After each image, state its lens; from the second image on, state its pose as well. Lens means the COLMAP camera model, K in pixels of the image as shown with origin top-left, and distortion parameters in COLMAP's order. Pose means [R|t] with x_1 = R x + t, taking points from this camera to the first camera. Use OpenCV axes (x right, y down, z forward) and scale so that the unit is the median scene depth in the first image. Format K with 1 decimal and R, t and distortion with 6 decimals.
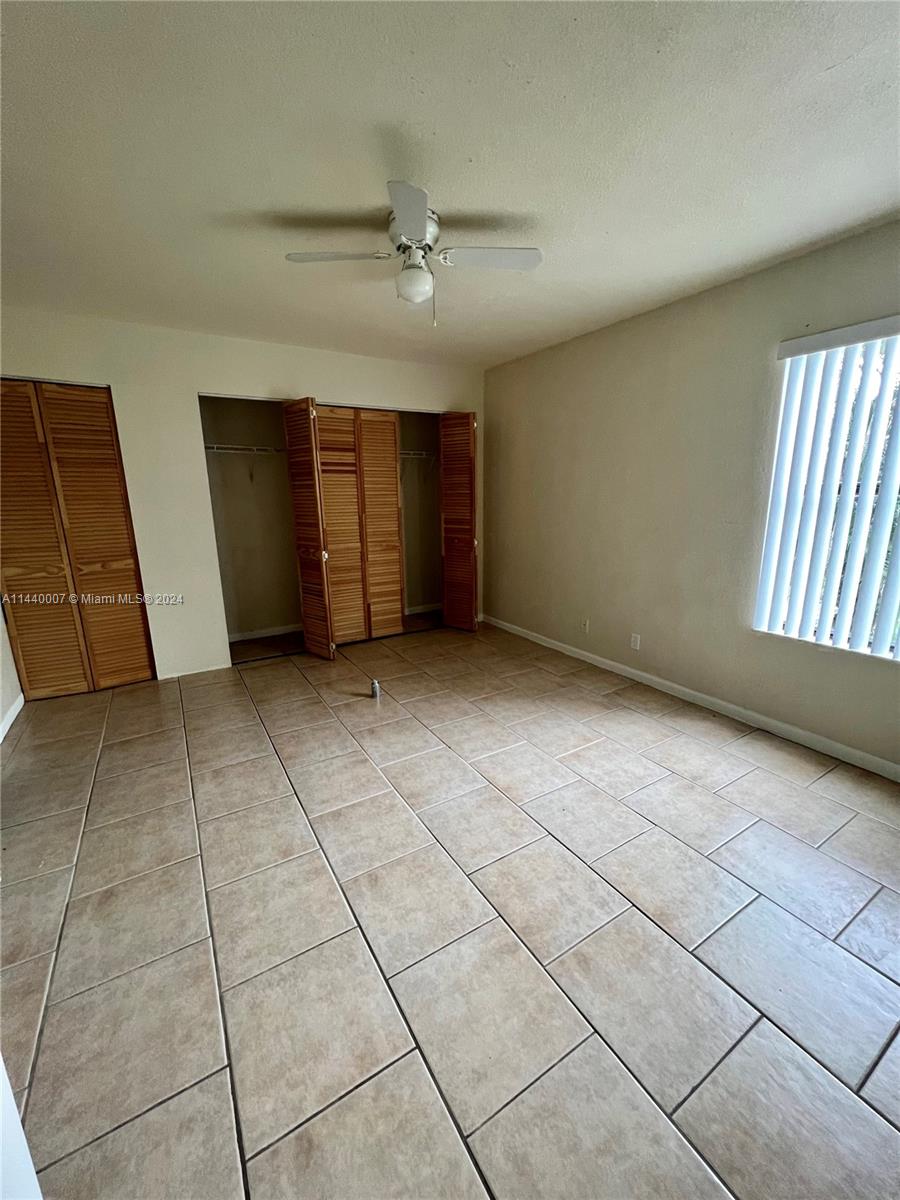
lens RADIAL K [[477.6, 0, 452.5], [0, 477.6, 598.4], [0, 0, 1]] dist [0.000444, -0.000472]
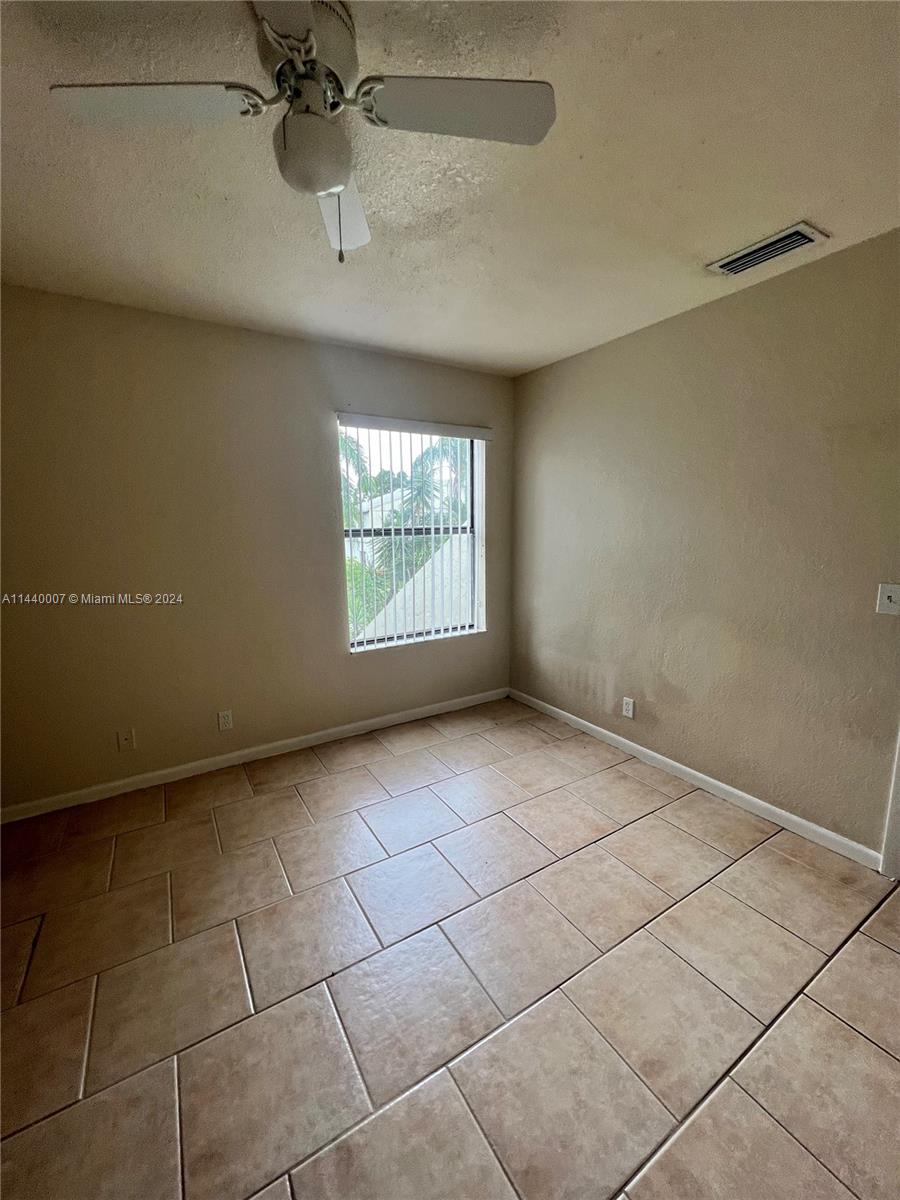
lens RADIAL K [[478.7, 0, 450.6], [0, 478.7, 599.7], [0, 0, 1]] dist [-0.001353, 0.000294]
pose [[0.001278, -0.151878, 0.988398, -0.521077], [0.232983, 0.961245, 0.147404, -0.184241], [-0.972480, 0.230091, 0.036614, 0.742741]]
